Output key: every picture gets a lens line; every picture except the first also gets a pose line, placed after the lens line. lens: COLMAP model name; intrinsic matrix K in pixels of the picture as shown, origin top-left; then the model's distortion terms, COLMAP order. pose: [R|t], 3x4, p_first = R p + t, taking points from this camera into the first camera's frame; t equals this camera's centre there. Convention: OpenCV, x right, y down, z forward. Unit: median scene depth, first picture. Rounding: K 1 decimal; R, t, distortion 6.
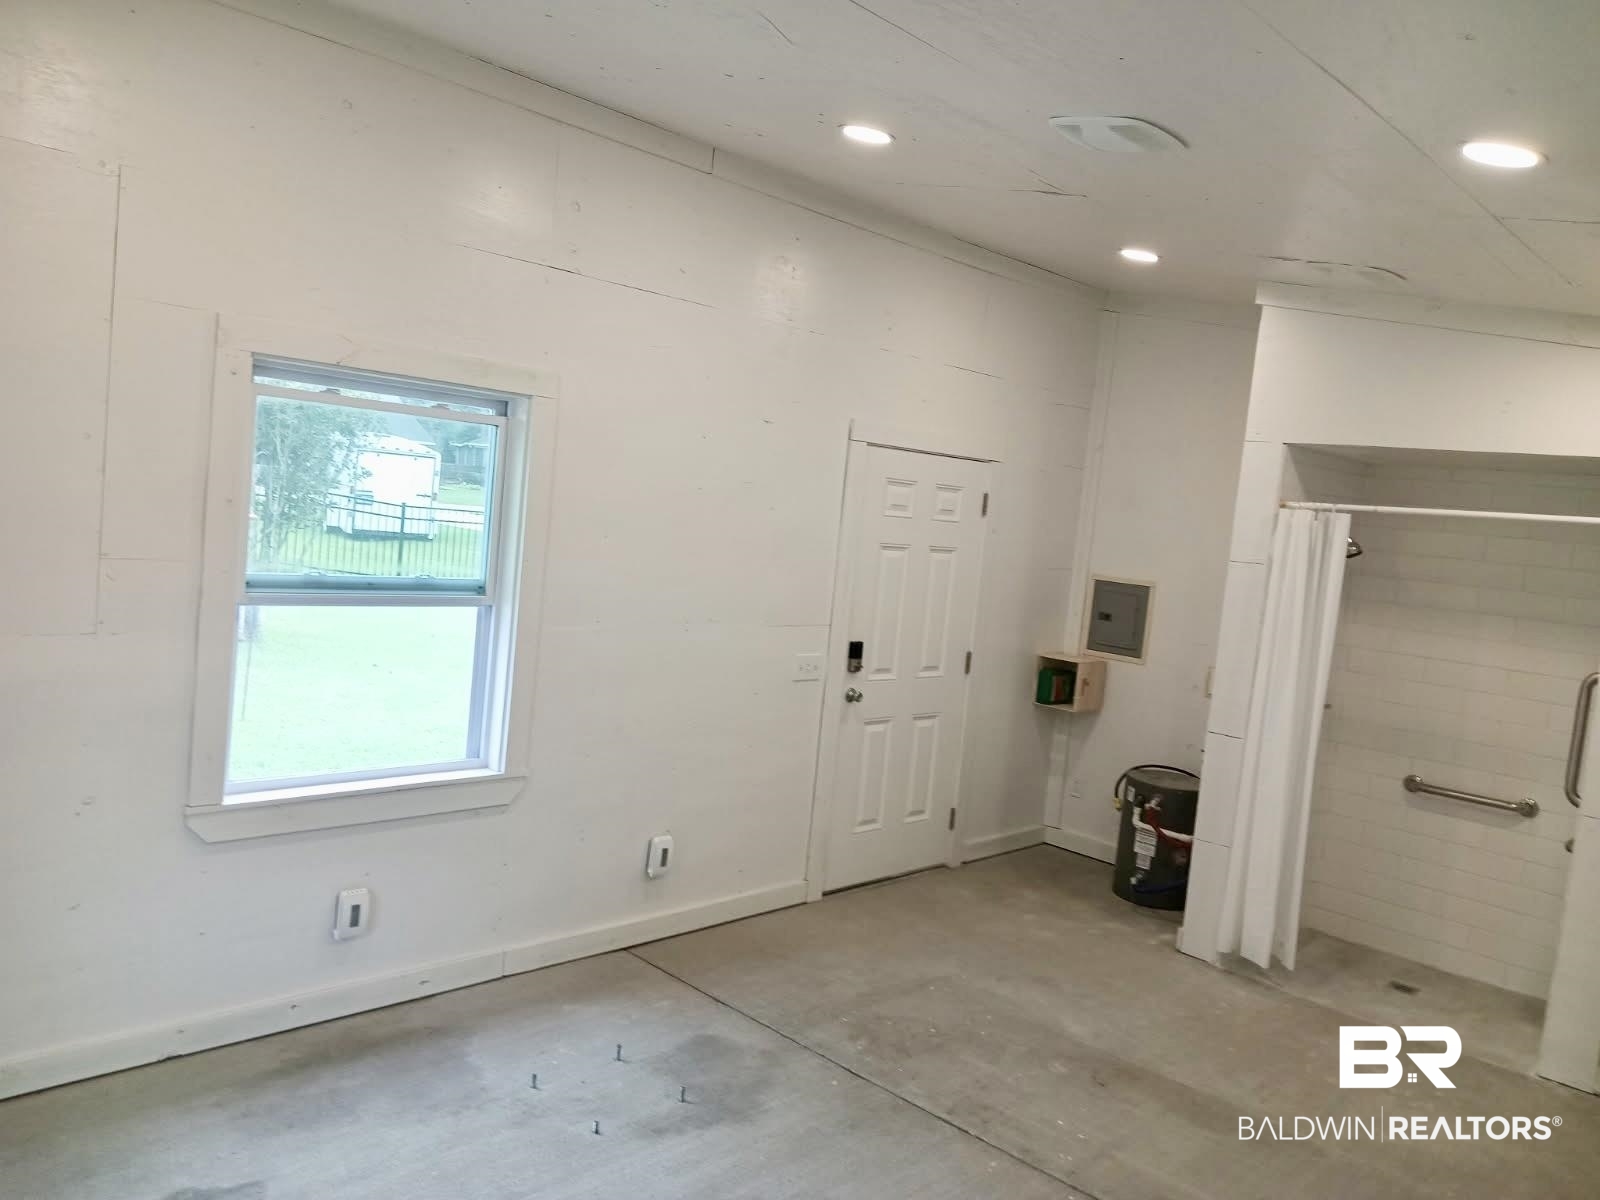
lens RADIAL K [[1224.6, 0, 803.5], [0, 1224.6, 595.2], [0, 0, 1]] dist [-0.008806, -0.006391]
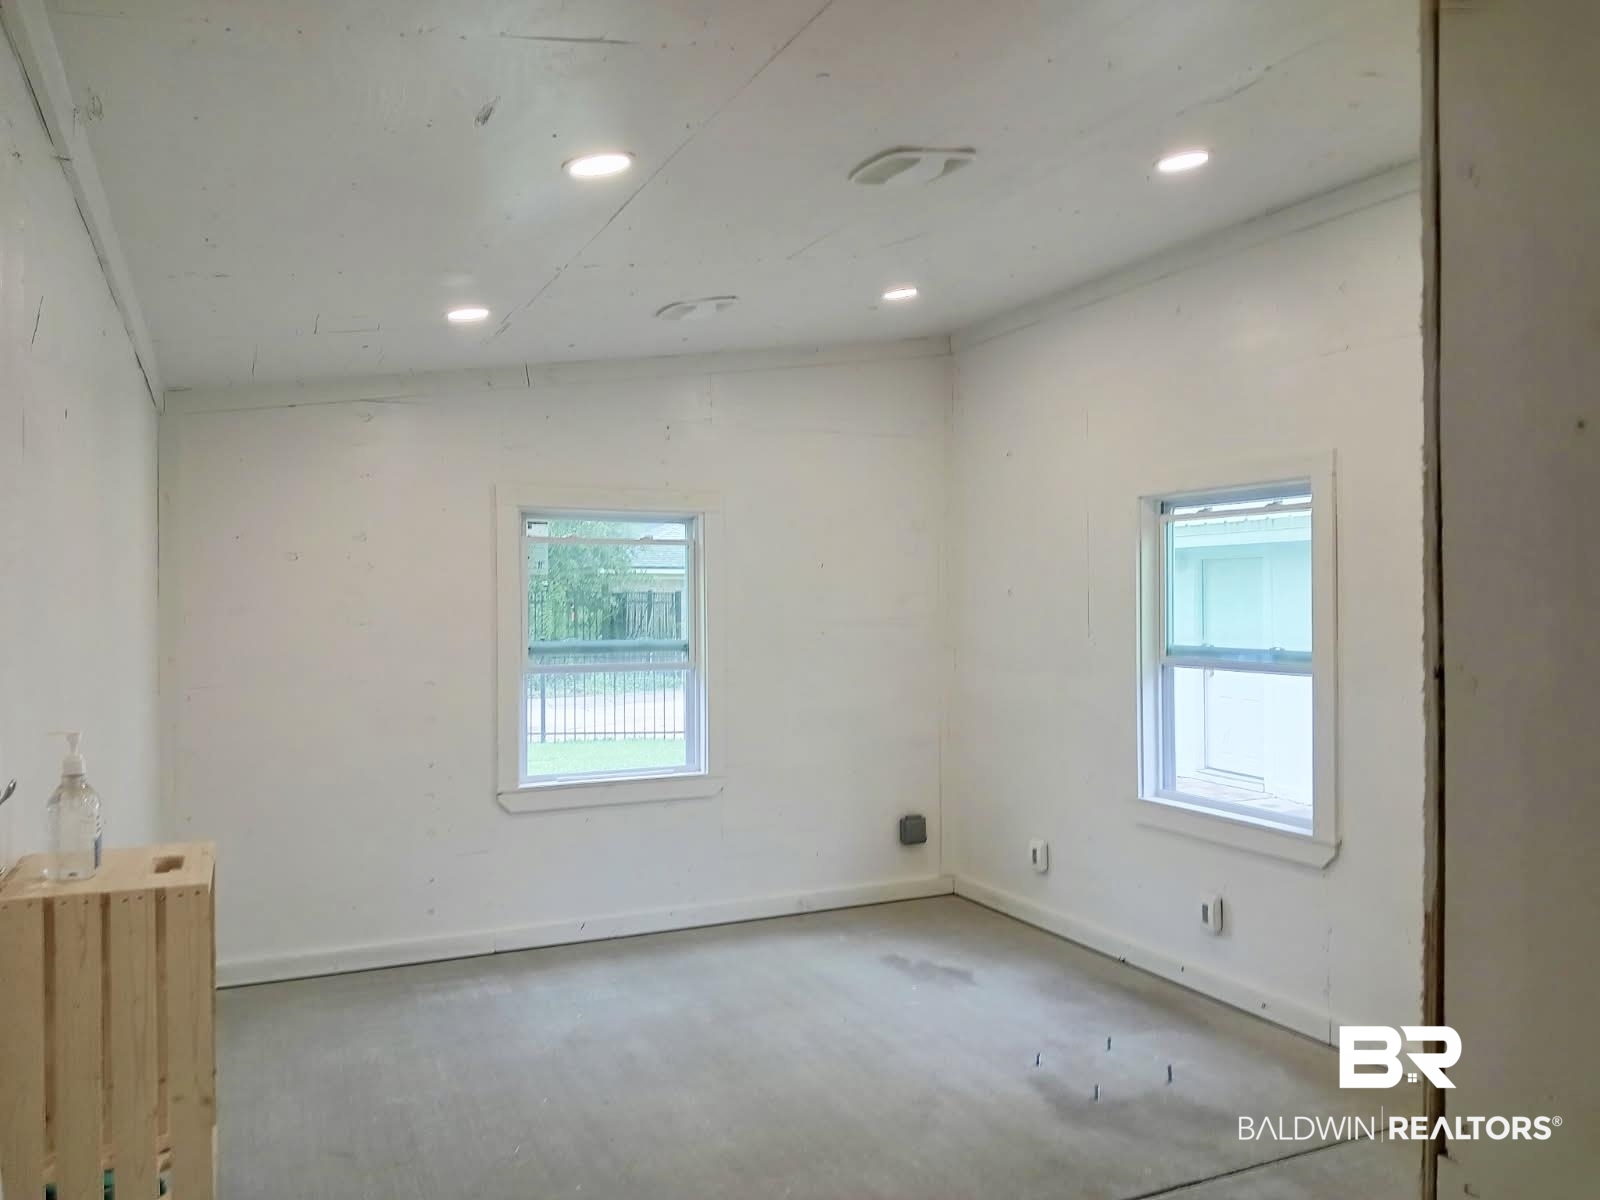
lens RADIAL K [[1224.6, 0, 802.7], [0, 1224.6, 601.6], [0, 0, 1]] dist [-0.008806, -0.006391]
pose [[-0.362267, -0.091387, -0.927584, 1.046570], [-0.096519, 0.993510, -0.060187, 0.060002], [0.927064, 0.067725, -0.368736, 1.117295]]
